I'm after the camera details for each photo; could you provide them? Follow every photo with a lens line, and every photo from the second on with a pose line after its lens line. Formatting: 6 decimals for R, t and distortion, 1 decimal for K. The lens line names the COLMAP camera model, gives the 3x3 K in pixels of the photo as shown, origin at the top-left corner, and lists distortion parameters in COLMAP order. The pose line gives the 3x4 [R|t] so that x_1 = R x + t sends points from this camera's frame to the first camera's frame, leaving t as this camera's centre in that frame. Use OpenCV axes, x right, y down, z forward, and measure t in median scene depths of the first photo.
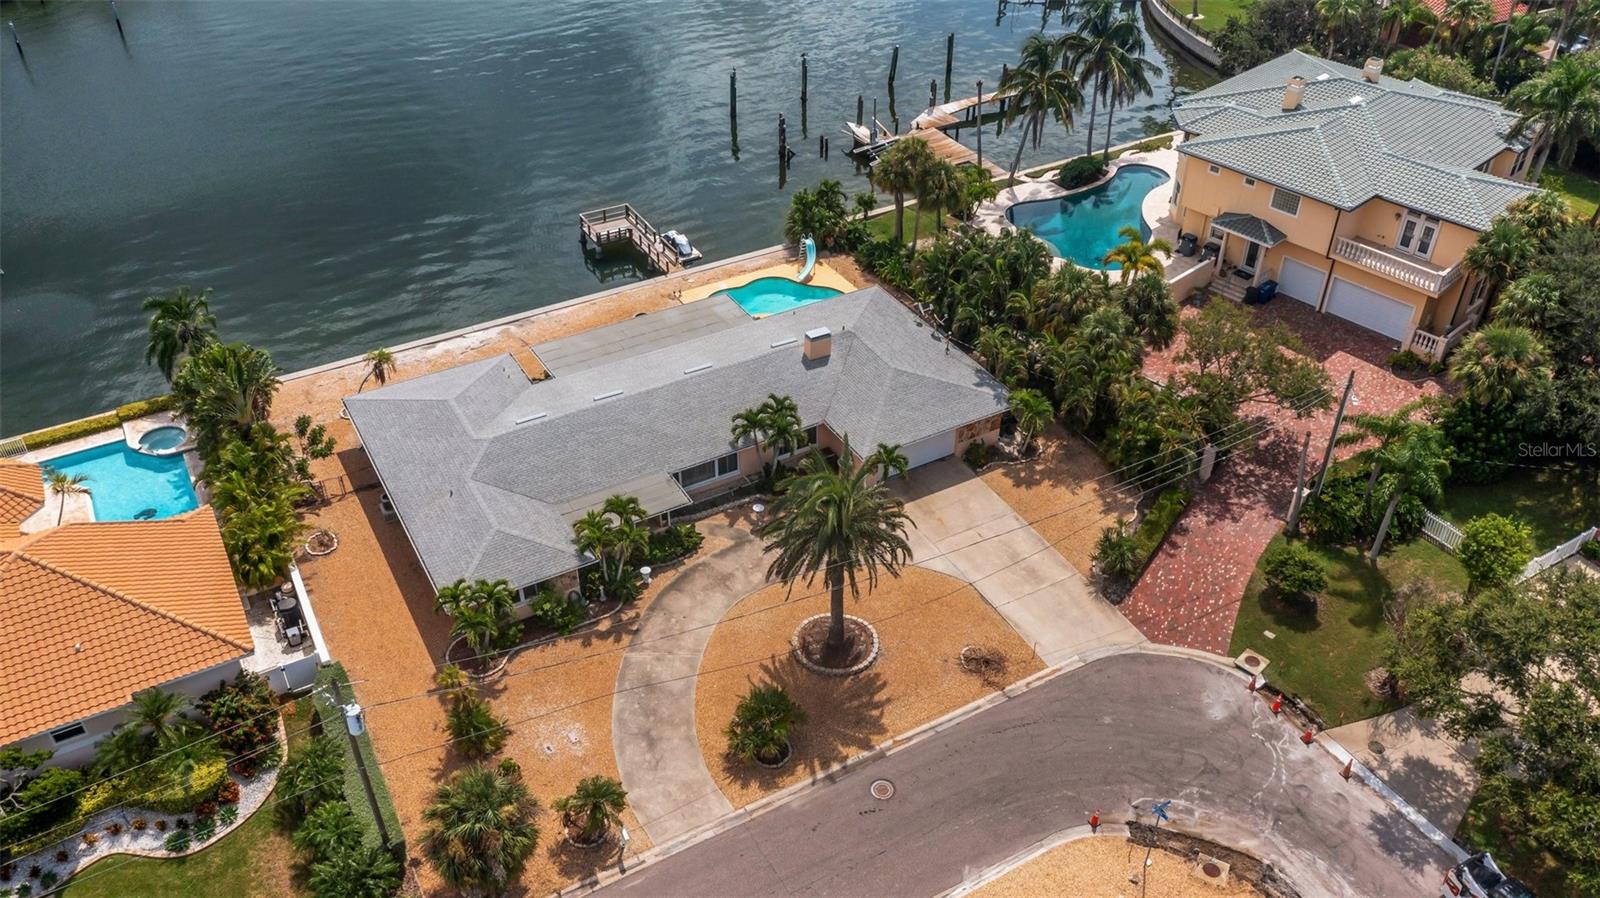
lens RADIAL K [[1357.1, 0, 836.5], [0, 1357.1, 432.0], [0, 0, 1]] dist [-0.001690, 0.003725]
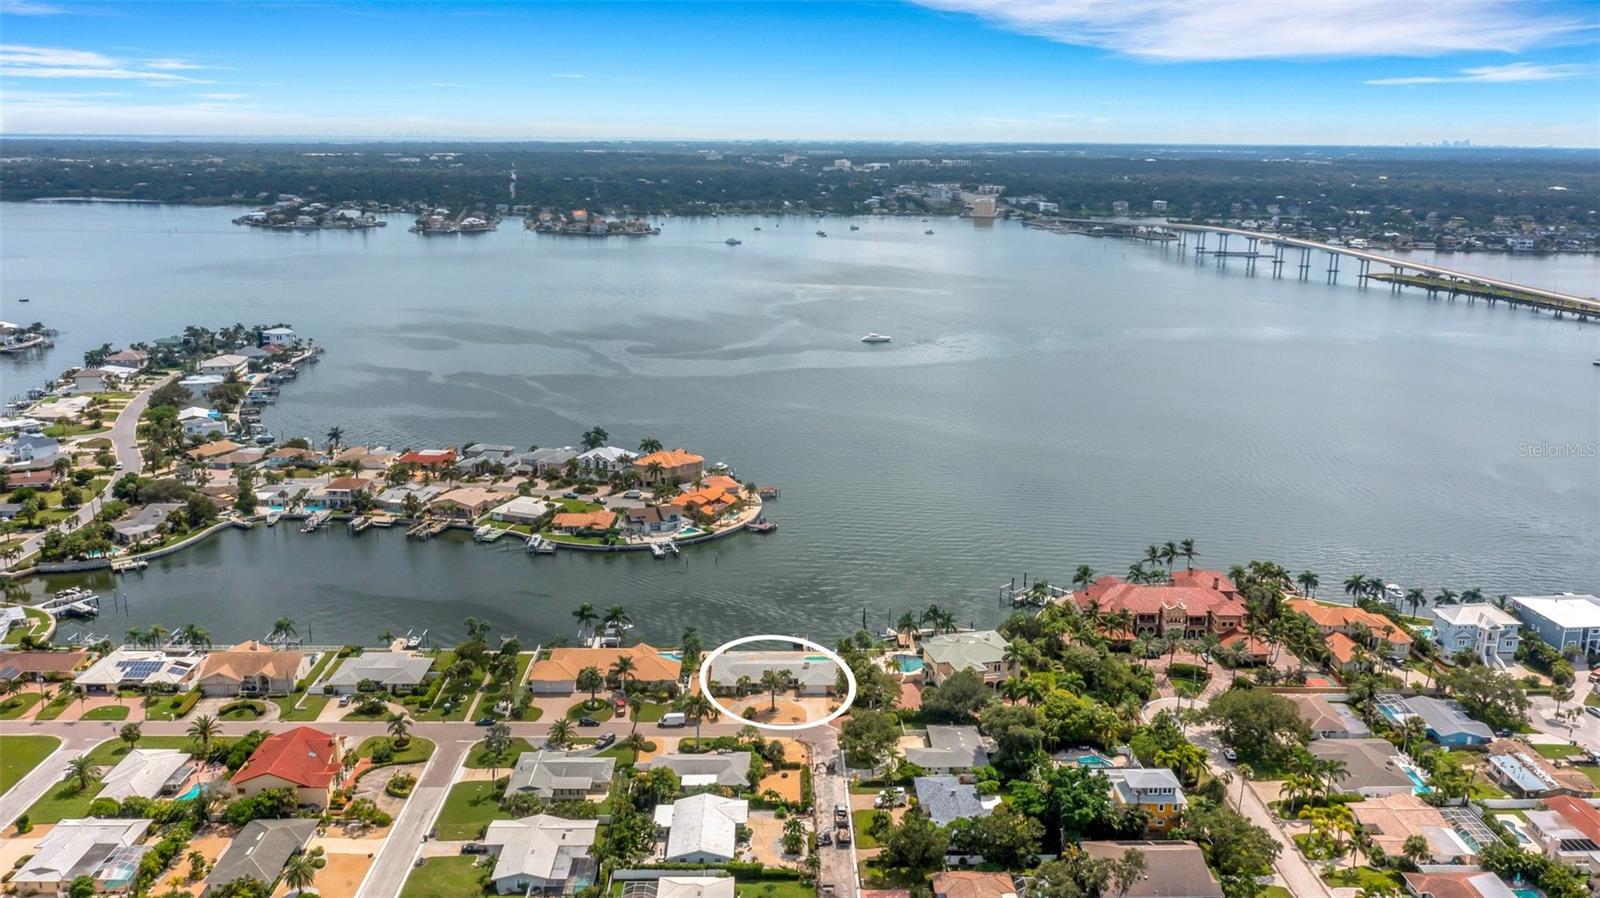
lens RADIAL K [[1305.4, 0, 800.0], [0, 1305.4, 449.0], [0, 0, 1]] dist [-0.002586, -0.002828]
pose [[0.872598, 0.125577, -0.472021, 1.925766], [-0.285763, 0.914987, -0.284849, 0.524325], [0.396122, 0.383444, 0.834301, -2.920949]]
